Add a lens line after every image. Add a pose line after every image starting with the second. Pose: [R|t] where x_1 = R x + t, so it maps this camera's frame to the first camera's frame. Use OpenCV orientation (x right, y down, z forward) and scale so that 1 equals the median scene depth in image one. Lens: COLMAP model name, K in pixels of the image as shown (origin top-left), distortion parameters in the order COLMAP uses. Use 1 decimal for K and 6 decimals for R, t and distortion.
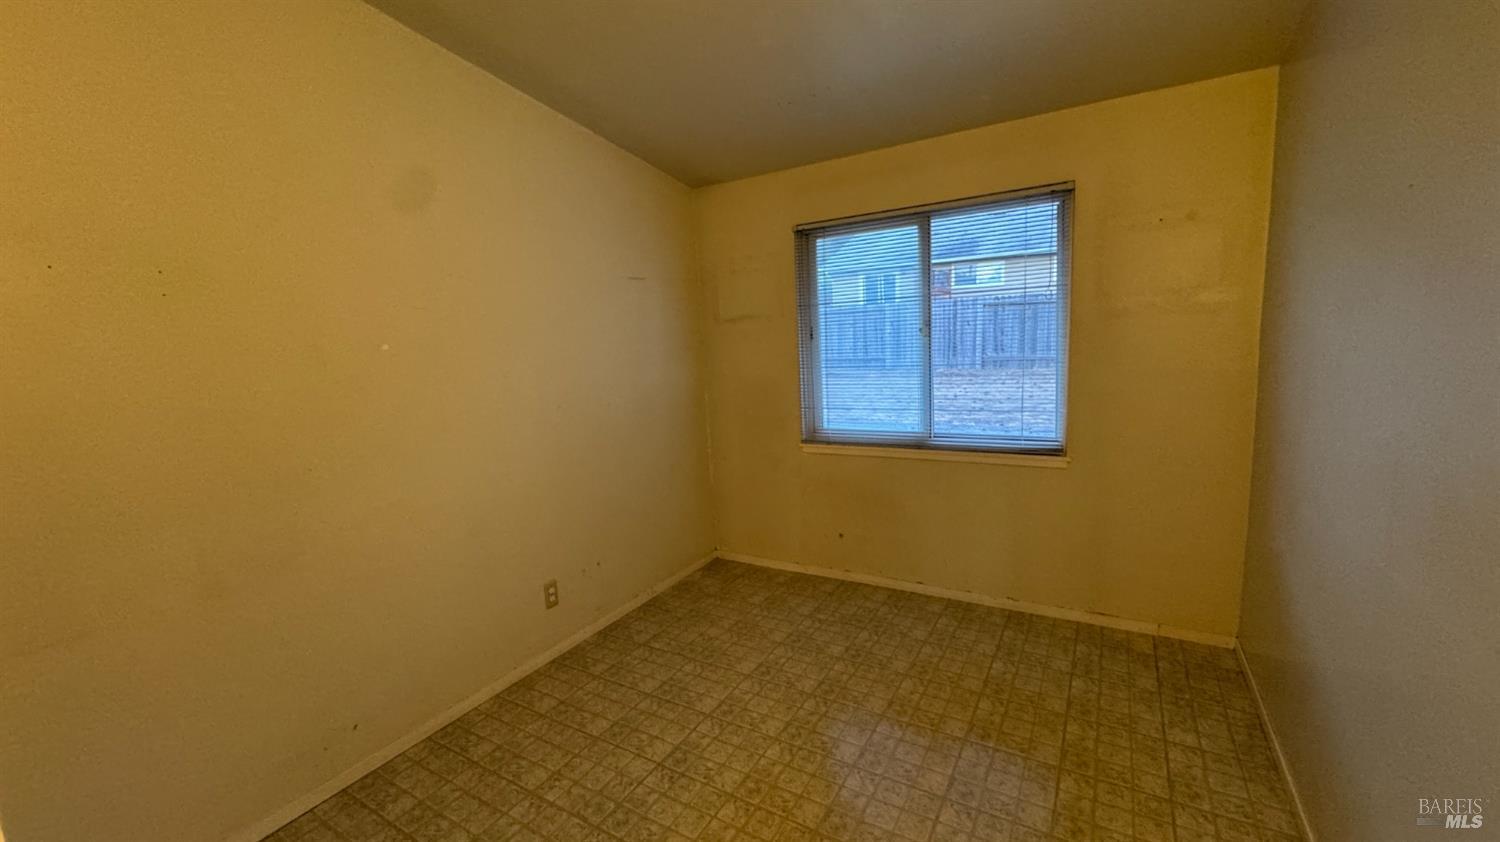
lens RADIAL K [[605.6, 0, 750.0], [0, 605.6, 421.0], [0, 0, 1]] dist [-0.001508, -0.000302]
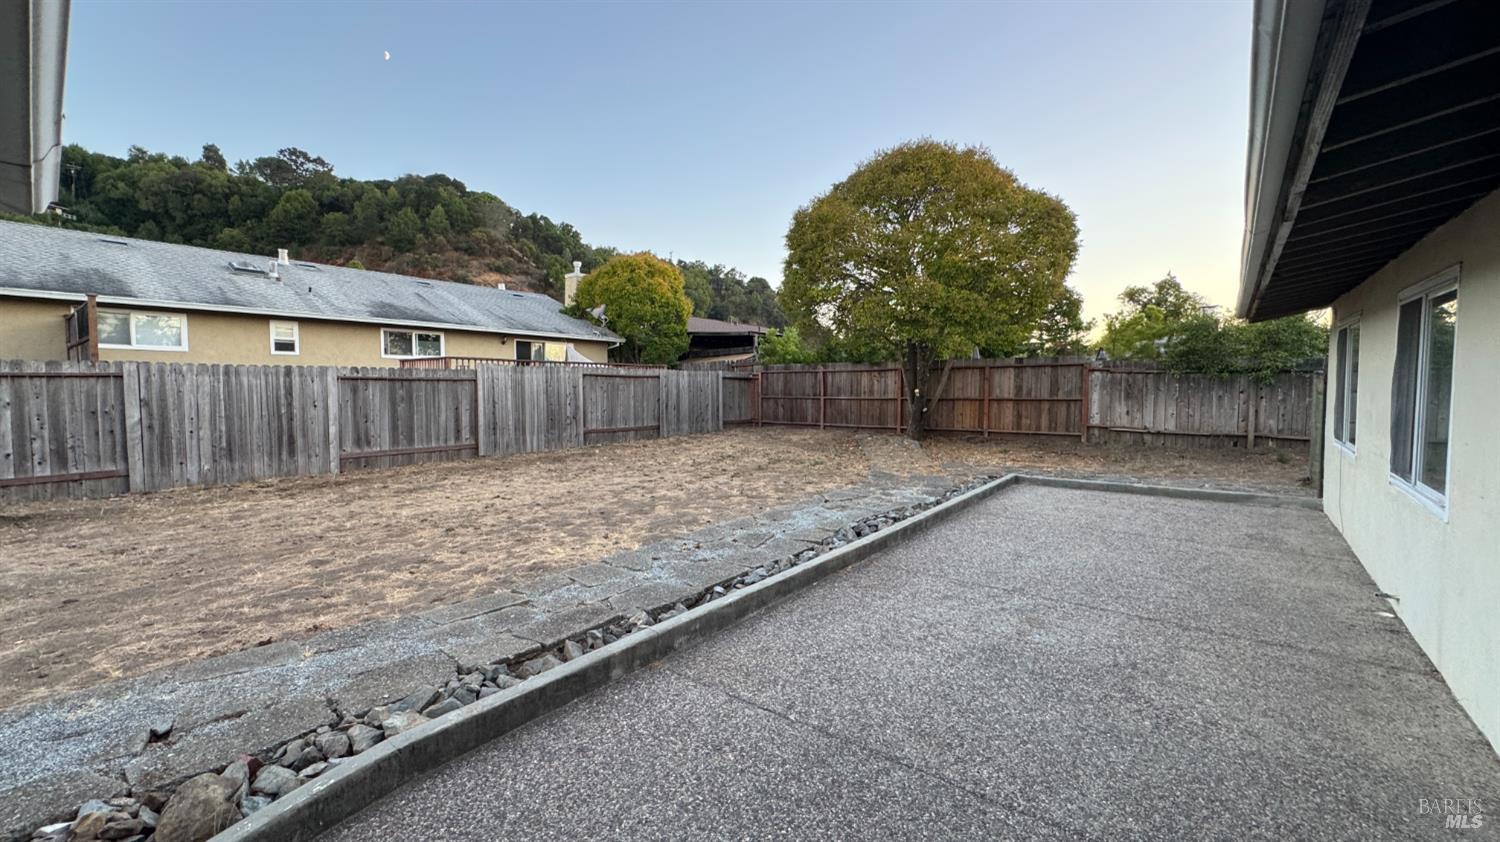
lens RADIAL K [[605.6, 0, 750.0], [0, 605.6, 421.0], [0, 0, 1]] dist [-0.001508, -0.000302]
pose [[0.110258, -0.005472, 0.993888, -0.218755], [0.160896, 0.986893, -0.012415, -0.056743], [-0.980793, 0.161281, 0.109693, 0.442443]]
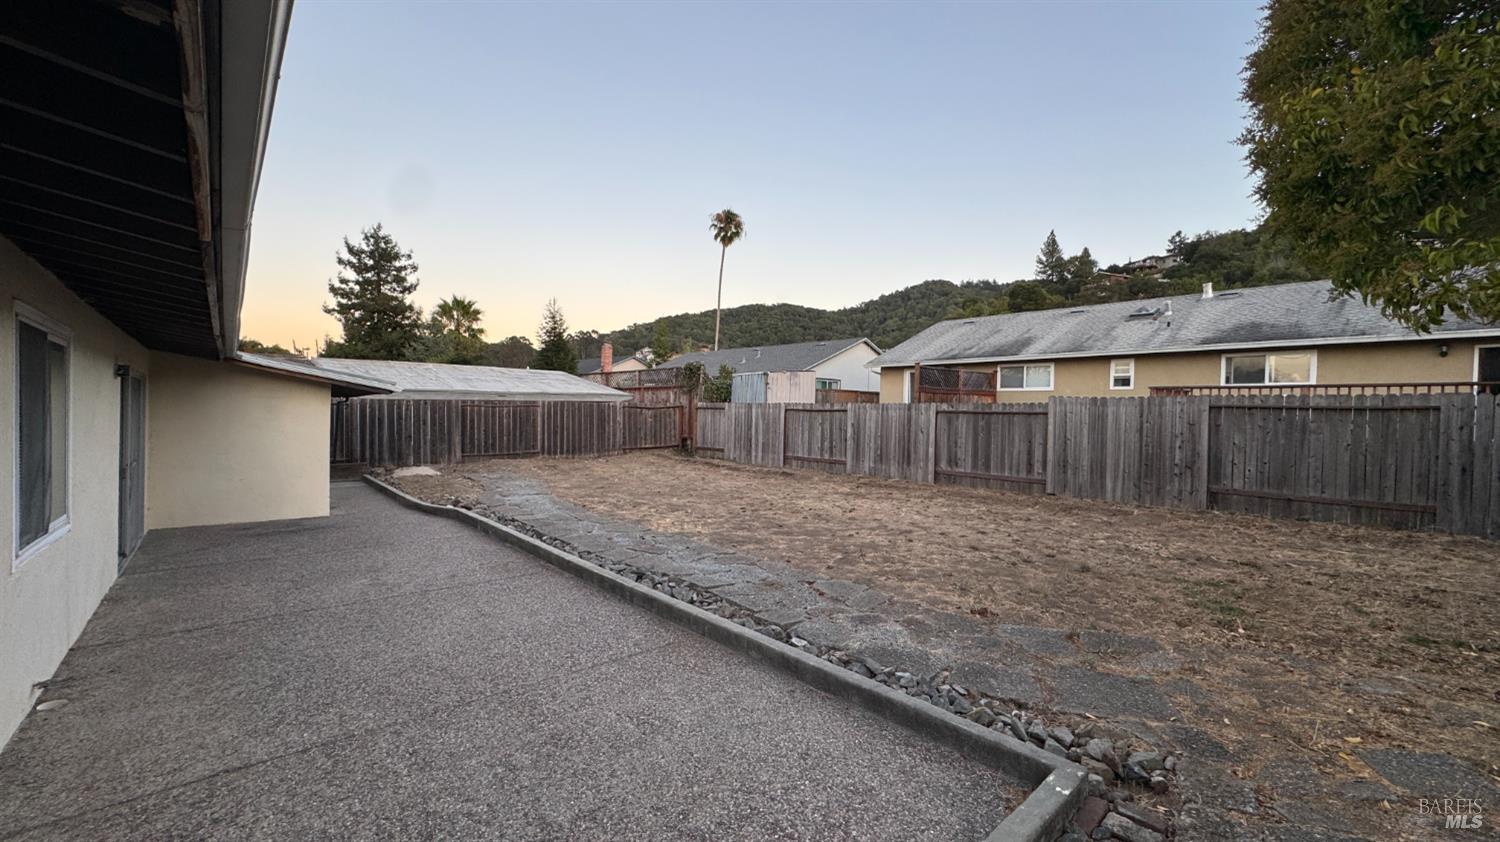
lens RADIAL K [[605.6, 0, 750.0], [0, 605.6, 421.0], [0, 0, 1]] dist [-0.001508, -0.000302]
pose [[0.955179, 0.068041, -0.288102, 0.350668], [-0.108095, 0.986191, -0.125473, -0.033591], [0.275587, 0.150992, 0.949344, 0.072965]]
